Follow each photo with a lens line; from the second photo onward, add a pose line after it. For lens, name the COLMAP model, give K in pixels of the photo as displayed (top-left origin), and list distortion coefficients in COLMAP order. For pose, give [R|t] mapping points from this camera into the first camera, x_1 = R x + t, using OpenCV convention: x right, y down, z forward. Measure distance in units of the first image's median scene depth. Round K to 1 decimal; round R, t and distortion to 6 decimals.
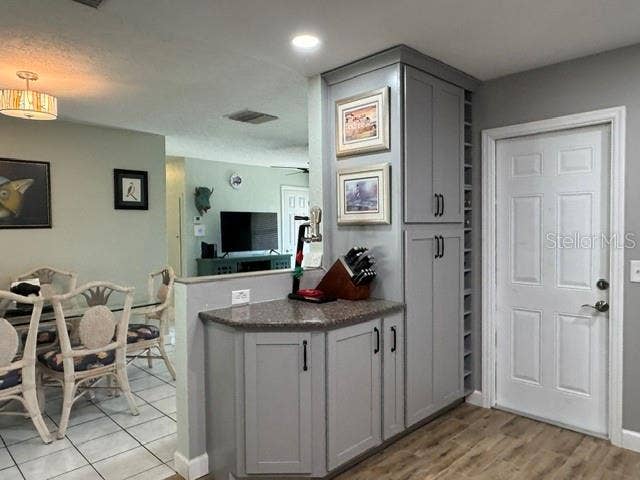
lens RADIAL K [[446.8, 0, 322.3], [0, 446.8, 239.3], [0, 0, 1]] dist [0.006331, -0.000420]
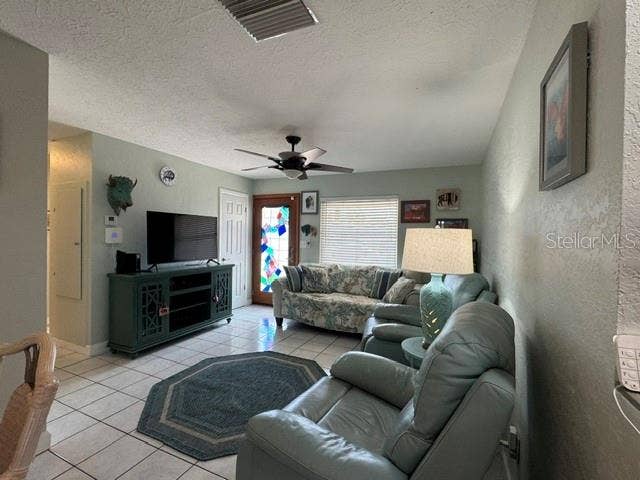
lens RADIAL K [[293.4, 0, 321.9], [0, 293.4, 238.4], [0, 0, 1]] dist [-0.000578, 0.000113]
pose [[0.928890, 0.017953, 0.369921, -0.133183], [-0.006440, 0.999456, -0.032334, -0.000745], [-0.370300, 0.027653, 0.928500, 0.419508]]
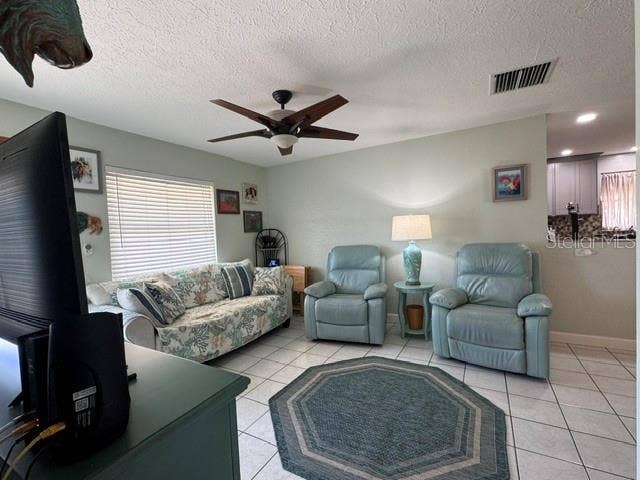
lens RADIAL K [[293.4, 0, 316.9], [0, 293.4, 240.3], [0, 0, 1]] dist [-0.000578, 0.000113]
pose [[-0.279724, -0.024157, 0.959776, -0.474694], [0.078830, 0.995730, 0.048036, -0.024280], [-0.956839, 0.089096, -0.276626, 1.218429]]
